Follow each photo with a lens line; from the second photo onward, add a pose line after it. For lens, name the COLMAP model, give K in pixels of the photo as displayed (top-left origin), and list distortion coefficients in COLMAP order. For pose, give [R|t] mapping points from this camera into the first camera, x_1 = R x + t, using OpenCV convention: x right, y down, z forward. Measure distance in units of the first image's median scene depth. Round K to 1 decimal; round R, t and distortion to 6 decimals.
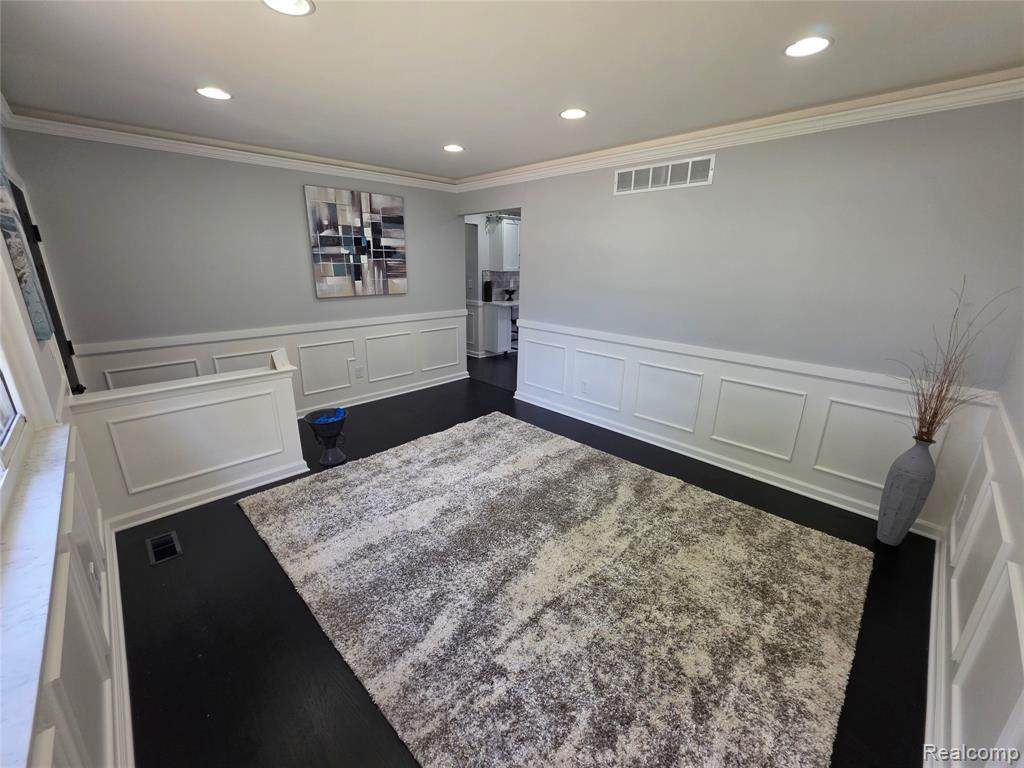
lens RADIAL K [[413.8, 0, 511.2], [0, 413.8, 388.9], [0, 0, 1]] dist [-0.000344, 0.000678]
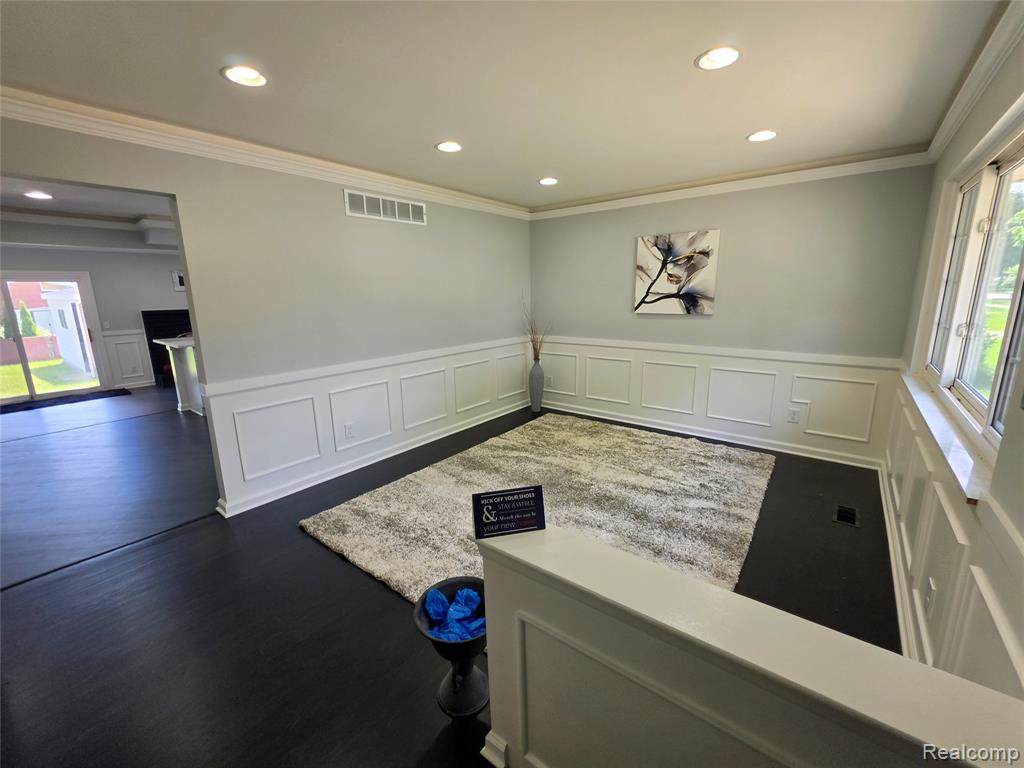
lens RADIAL K [[416.9, 0, 508.2], [0, 416.9, 382.8], [0, 0, 1]] dist [-0.002244, 0.001120]
pose [[-0.119871, -0.225292, 0.966889, -1.077368], [0.310553, 0.916528, 0.252058, -0.337615], [-0.942967, 0.330485, -0.039900, 1.127212]]
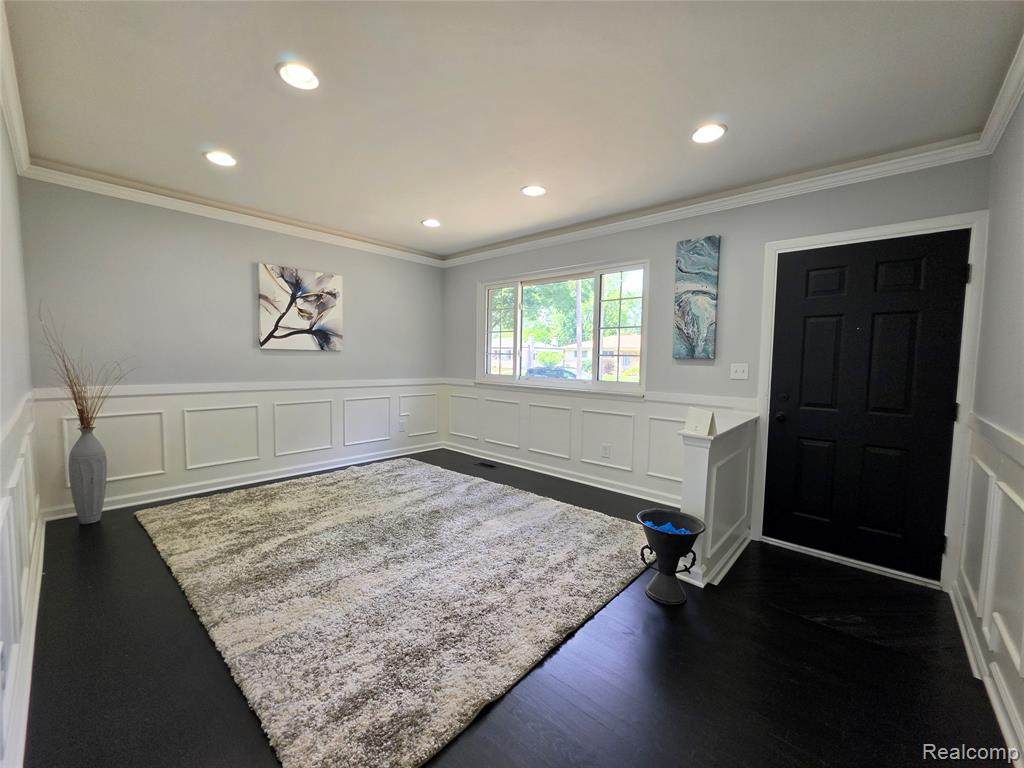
lens RADIAL K [[416.9, 0, 508.2], [0, 416.9, 382.8], [0, 0, 1]] dist [-0.002244, 0.001120]
pose [[-0.998286, -0.026014, -0.052434, -0.196700], [-0.042934, 0.934305, 0.353879, -0.452871], [0.039783, 0.355524, -0.933820, 1.933325]]
